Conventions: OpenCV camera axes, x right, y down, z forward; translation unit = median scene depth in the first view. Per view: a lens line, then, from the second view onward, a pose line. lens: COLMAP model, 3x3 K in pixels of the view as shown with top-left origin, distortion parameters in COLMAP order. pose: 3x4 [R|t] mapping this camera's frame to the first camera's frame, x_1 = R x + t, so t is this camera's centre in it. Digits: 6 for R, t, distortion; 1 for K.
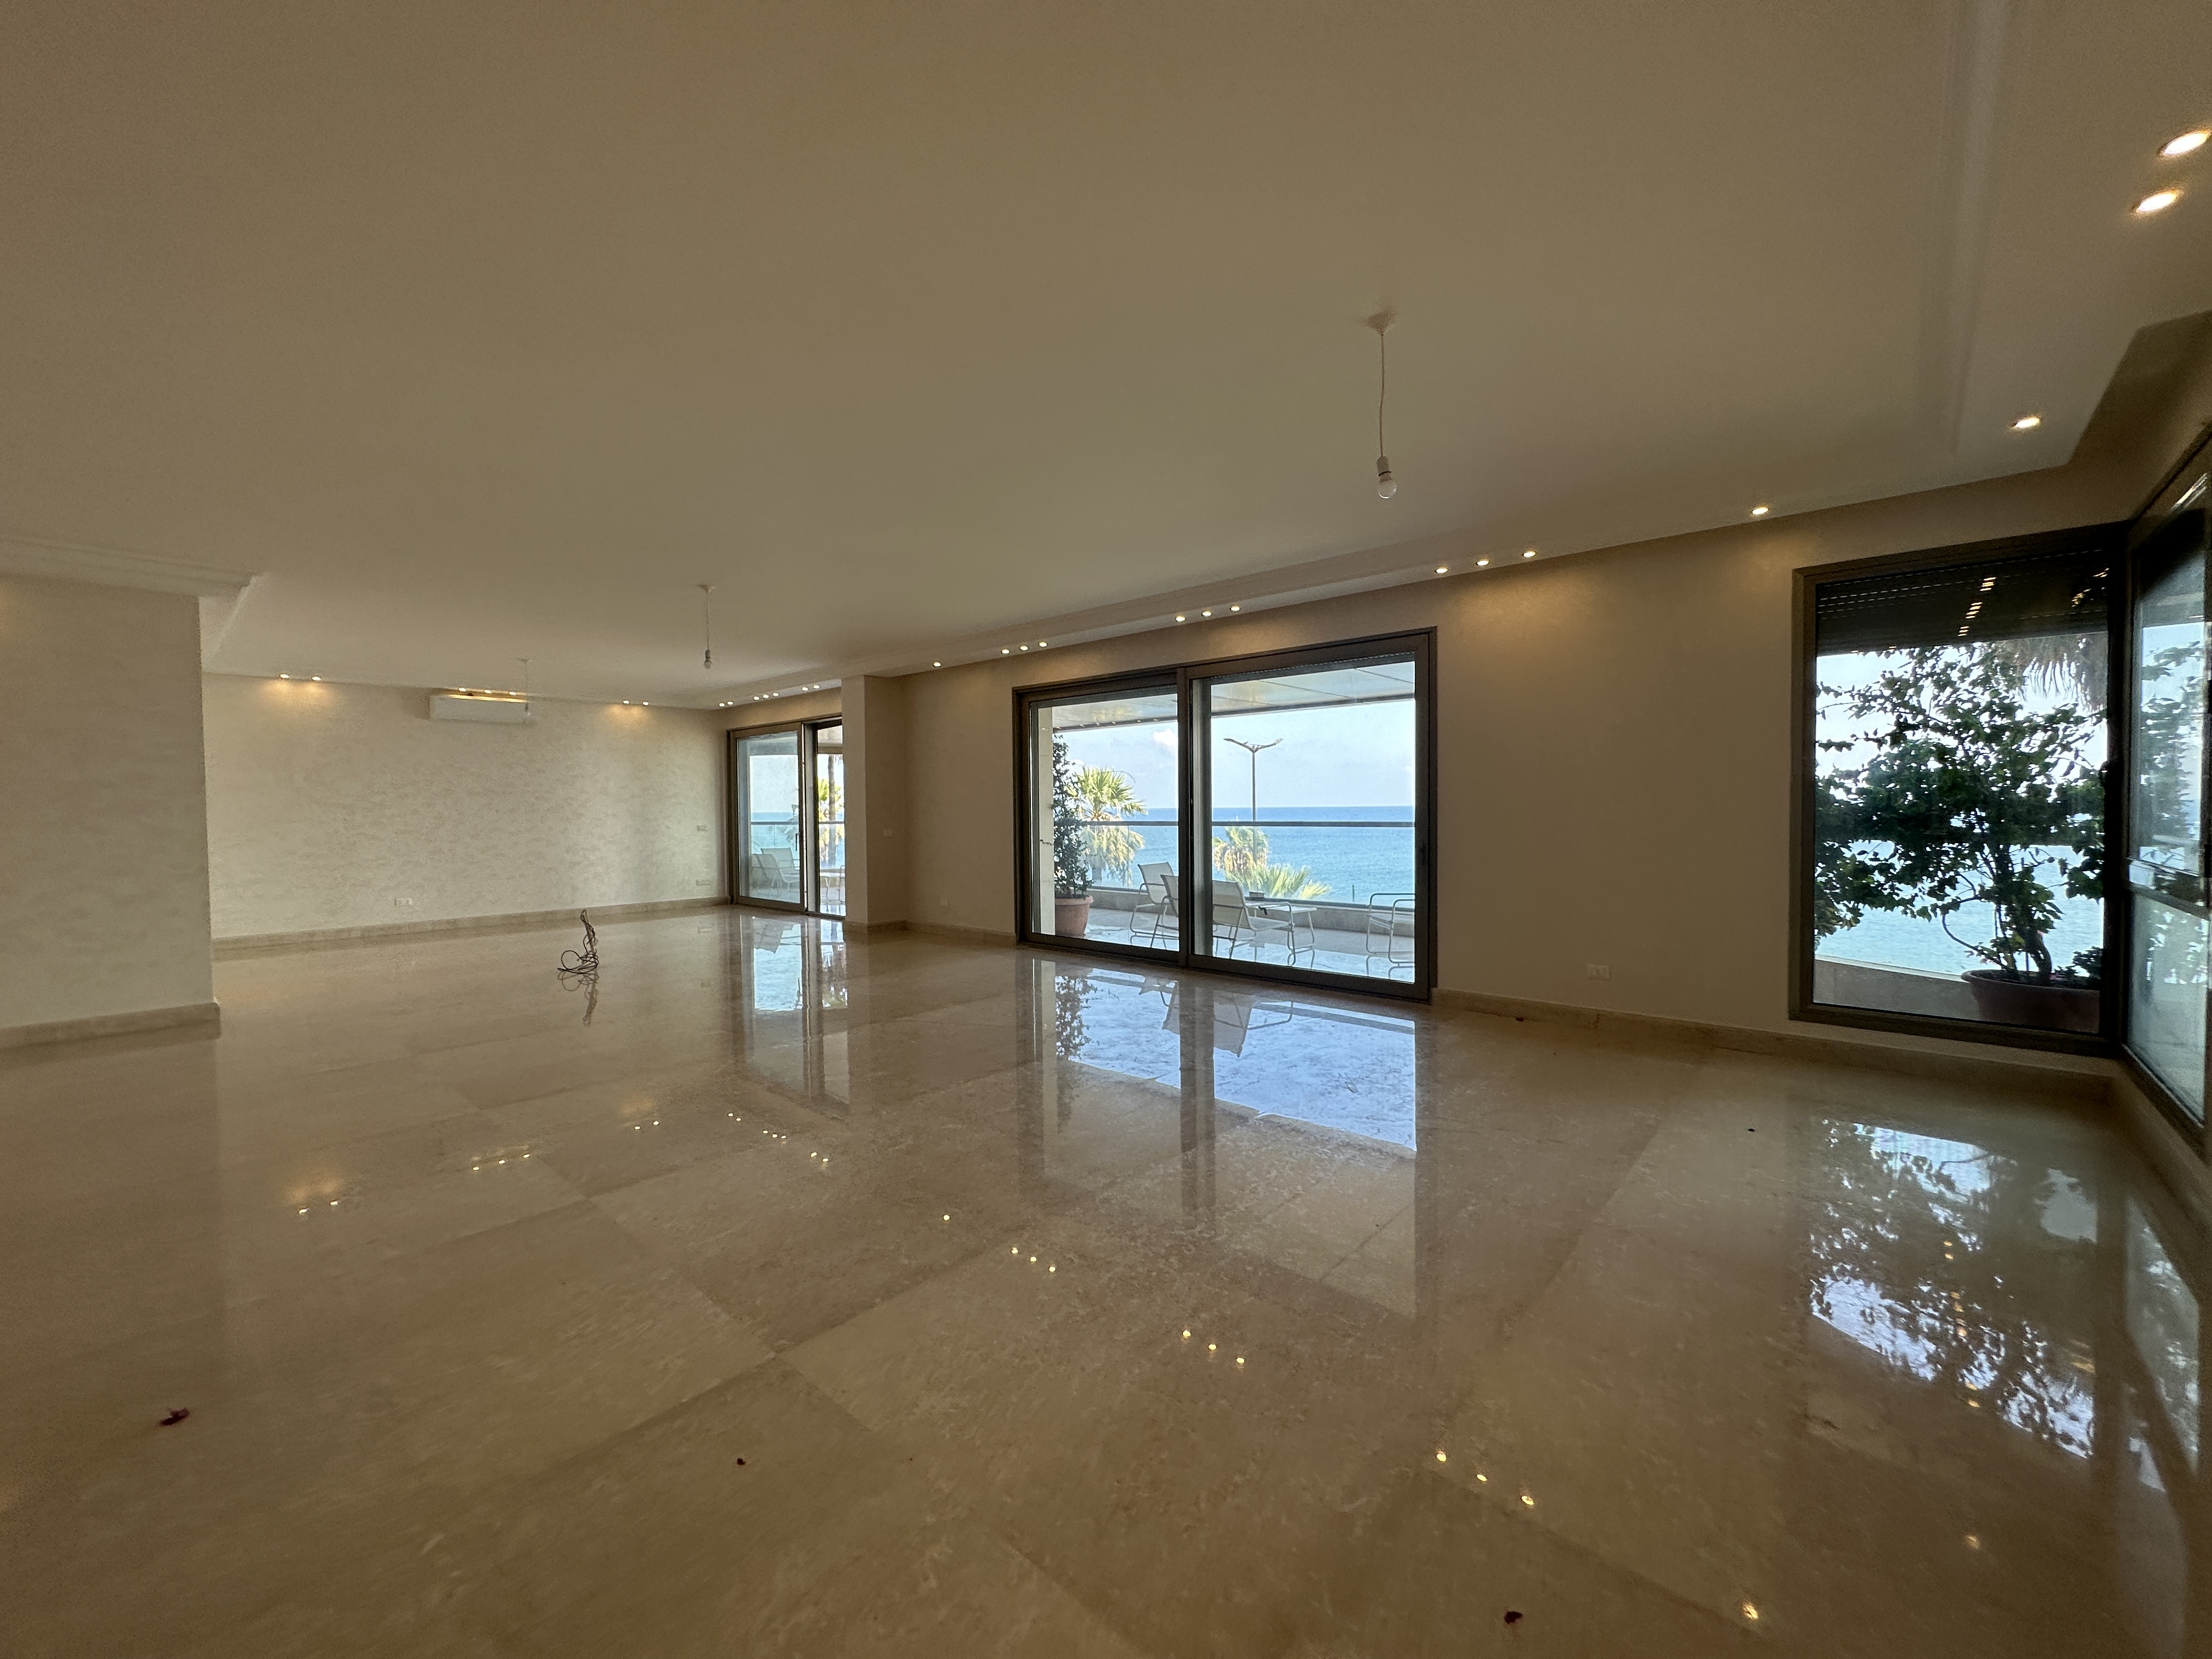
lens RADIAL K [[881.3, 0, 1104.2], [0, 881.3, 828.1], [0, 0, 1]] dist [-0.001937, -0.000355]
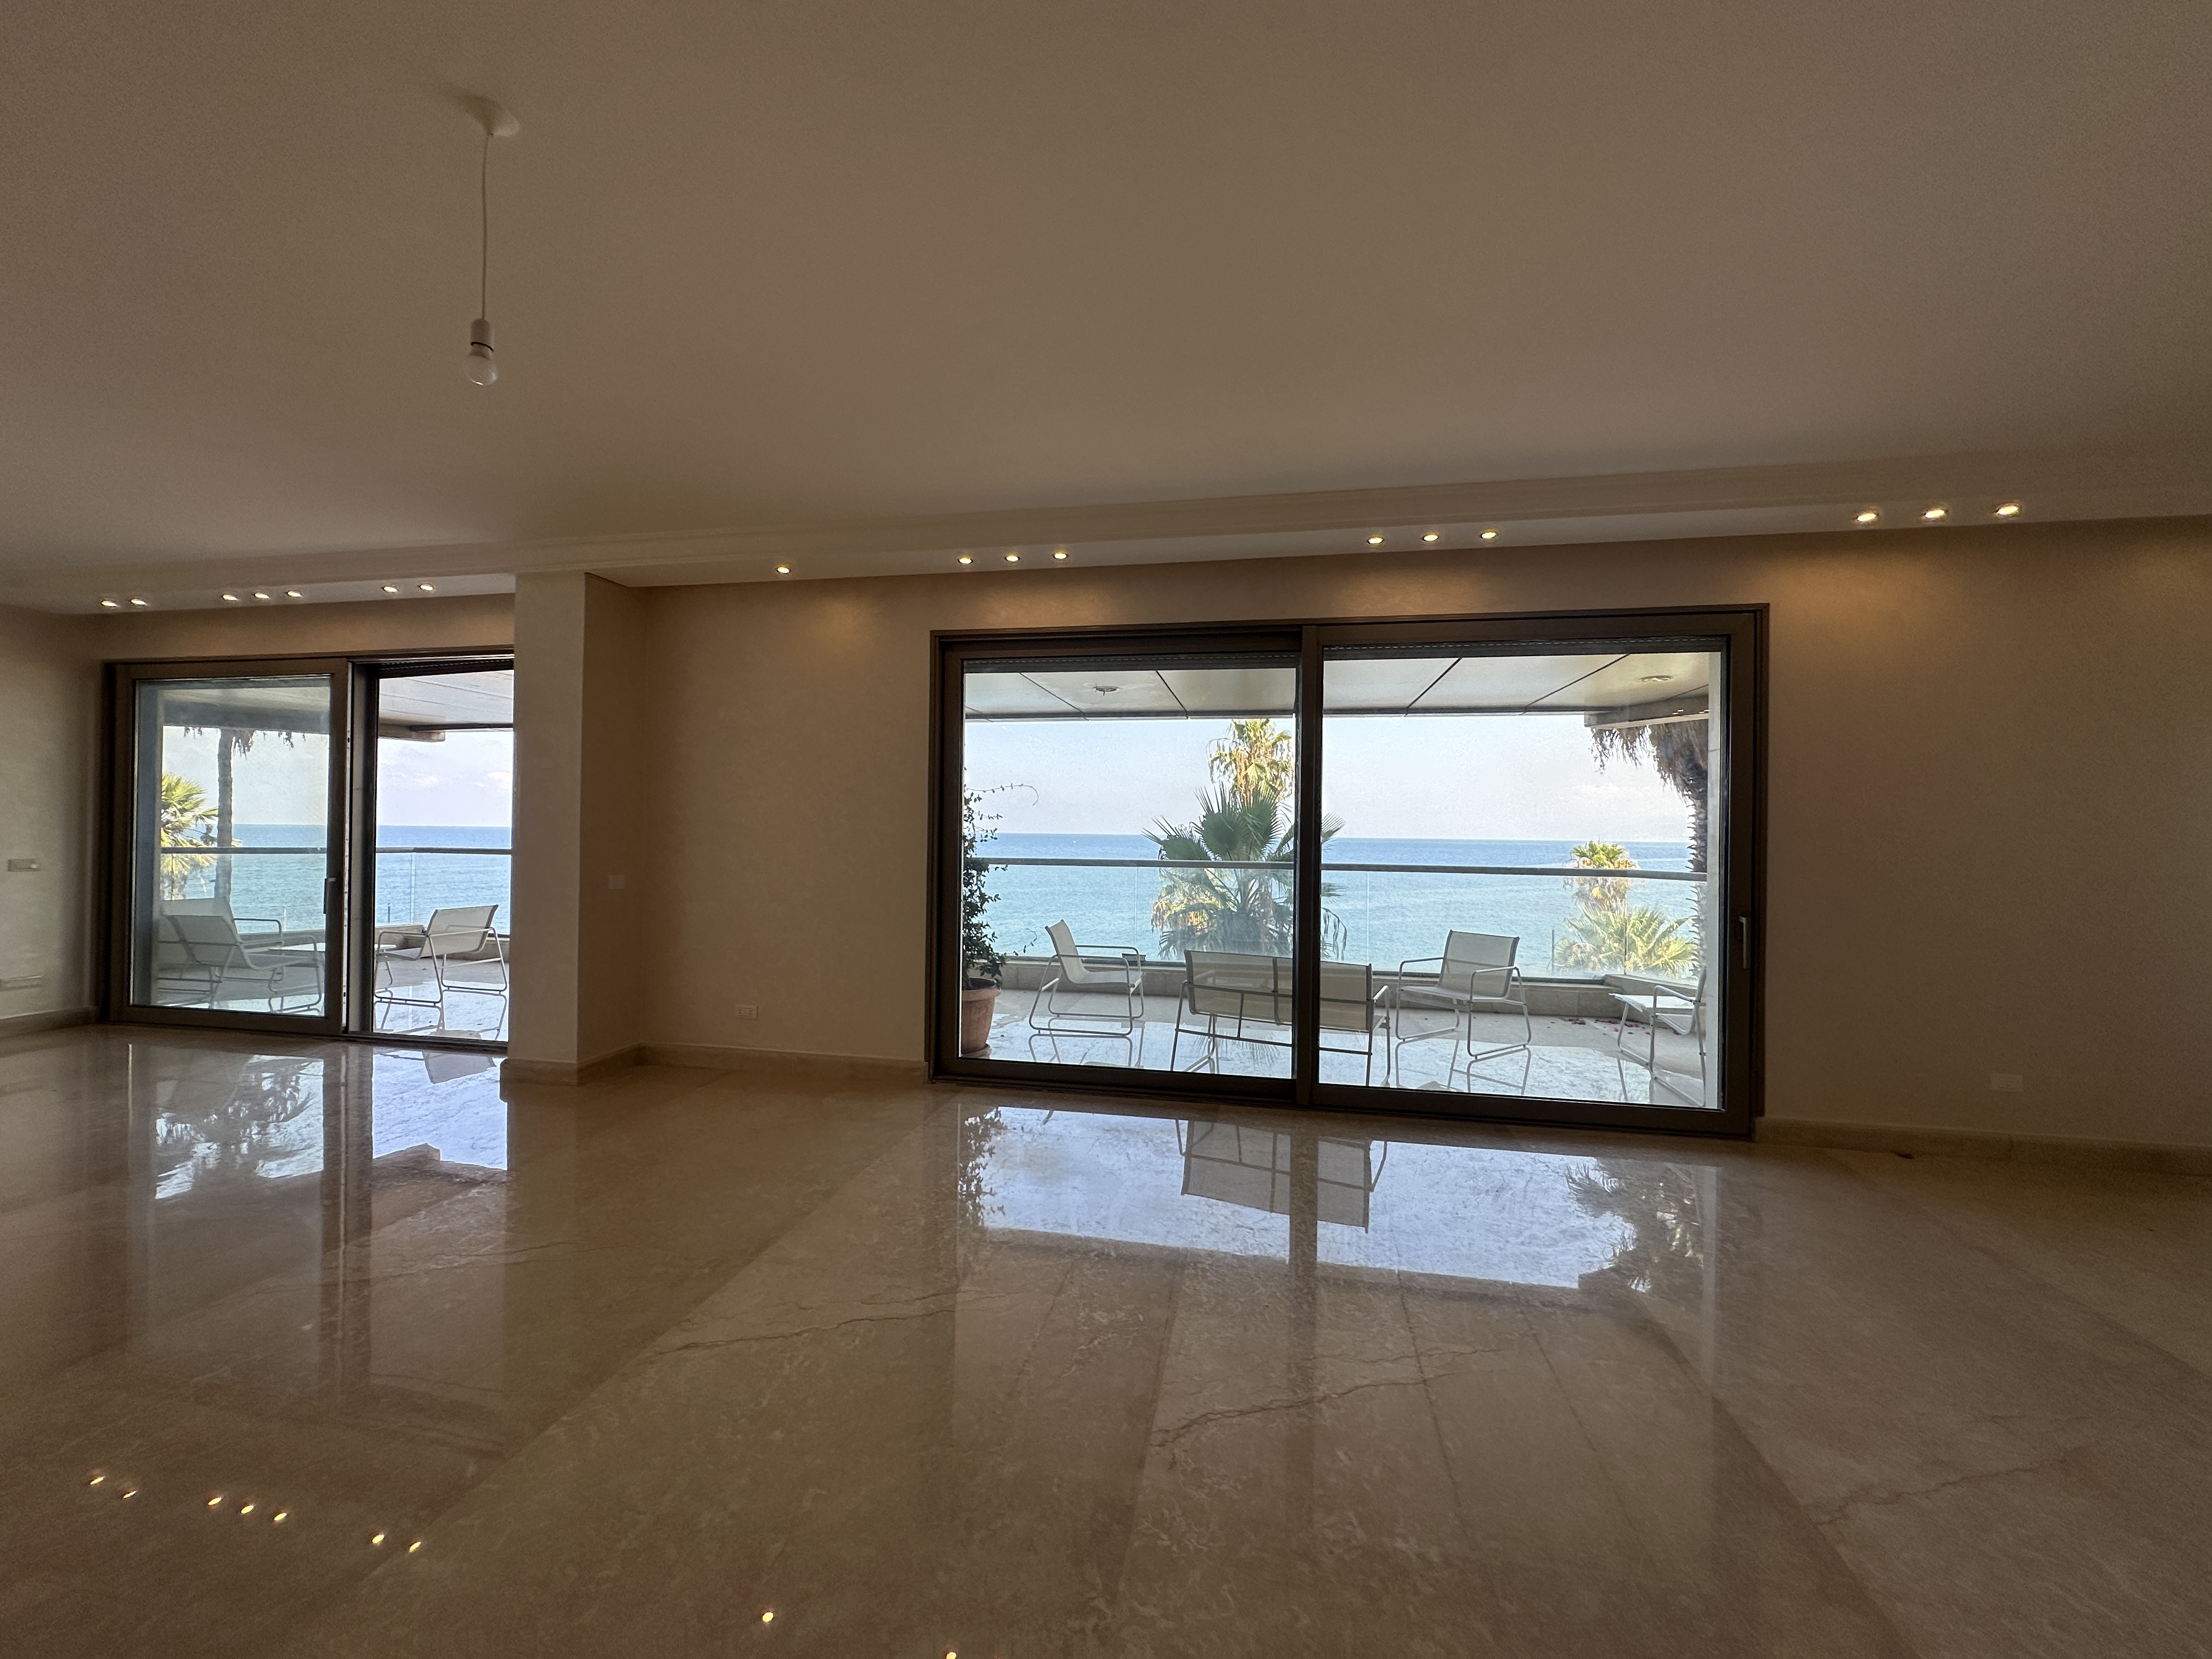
lens RADIAL K [[881.3, 0, 1104.2], [0, 881.3, 828.1], [0, 0, 1]] dist [-0.001937, -0.000355]
pose [[0.858817, 0.023452, 0.511746, -0.303873], [-0.009267, 0.999499, -0.030253, -0.015208], [-0.512200, 0.021239, 0.858604, 0.463593]]
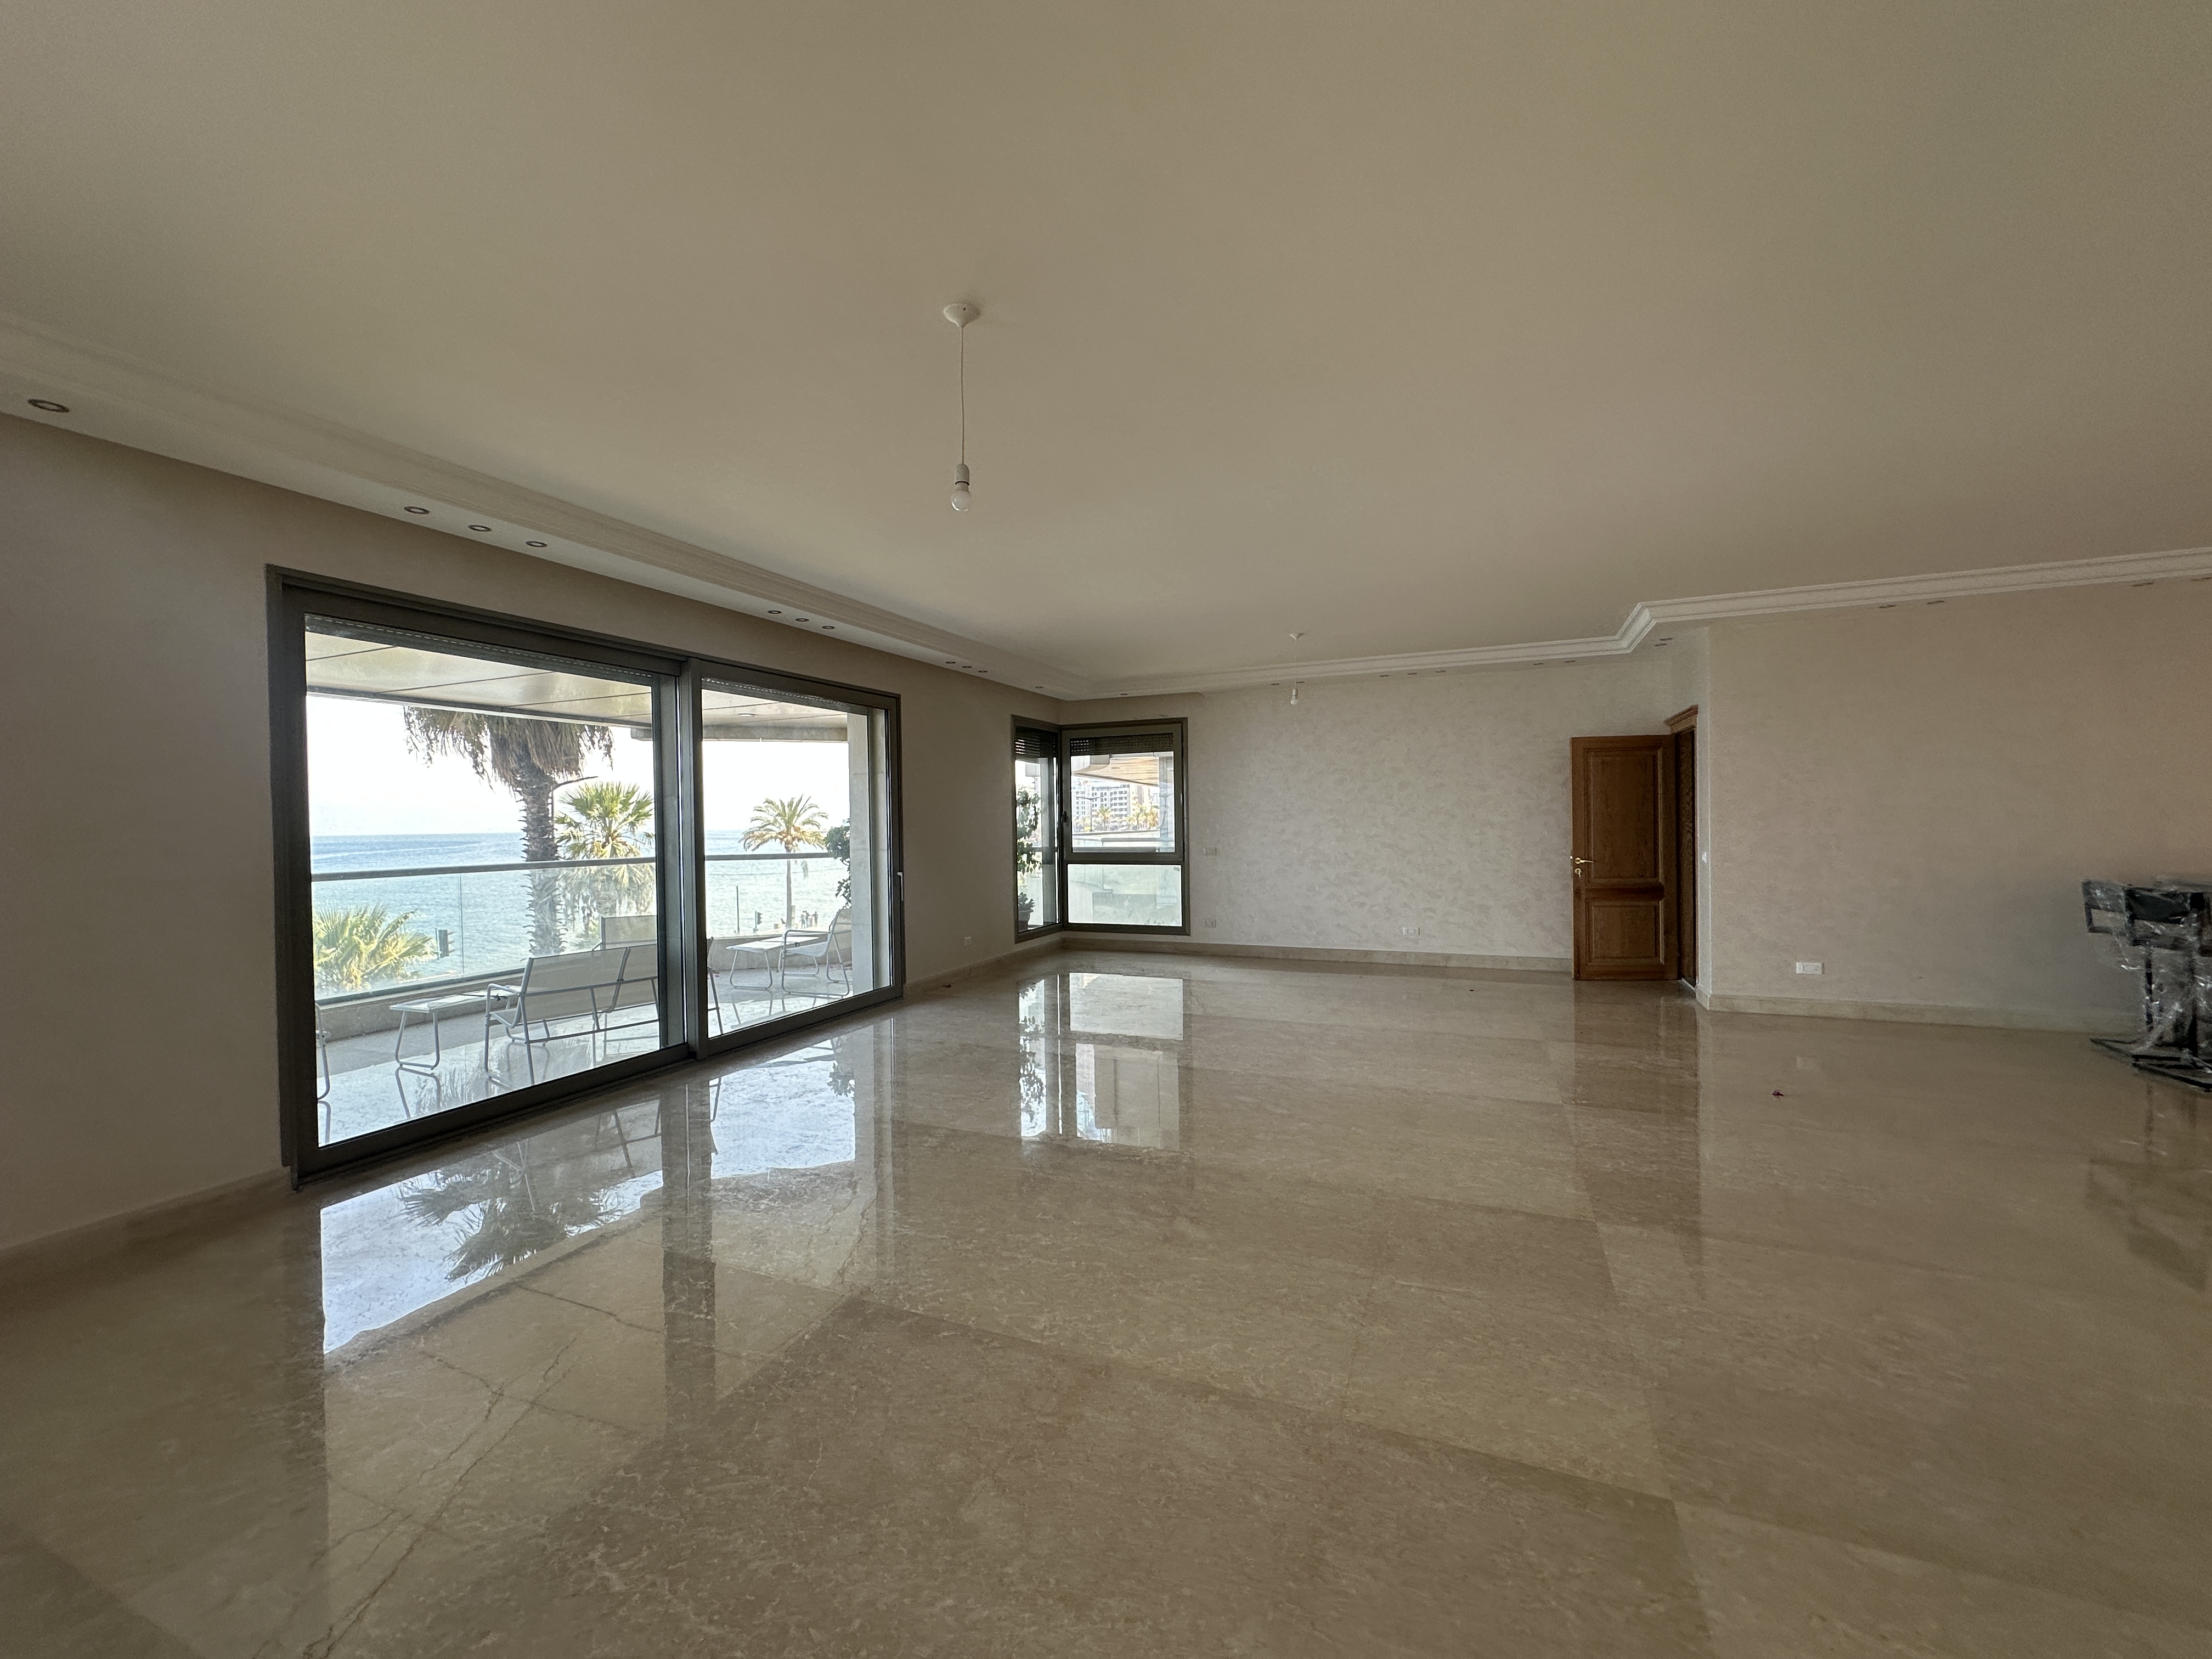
lens RADIAL K [[881.3, 0, 1104.2], [0, 881.3, 828.1], [0, 0, 1]] dist [-0.001937, -0.000355]
pose [[-0.322509, 0.006426, 0.946544, -0.624721], [0.041386, 0.999116, 0.007318, -0.025101], [-0.945661, 0.041534, -0.322490, 0.786701]]
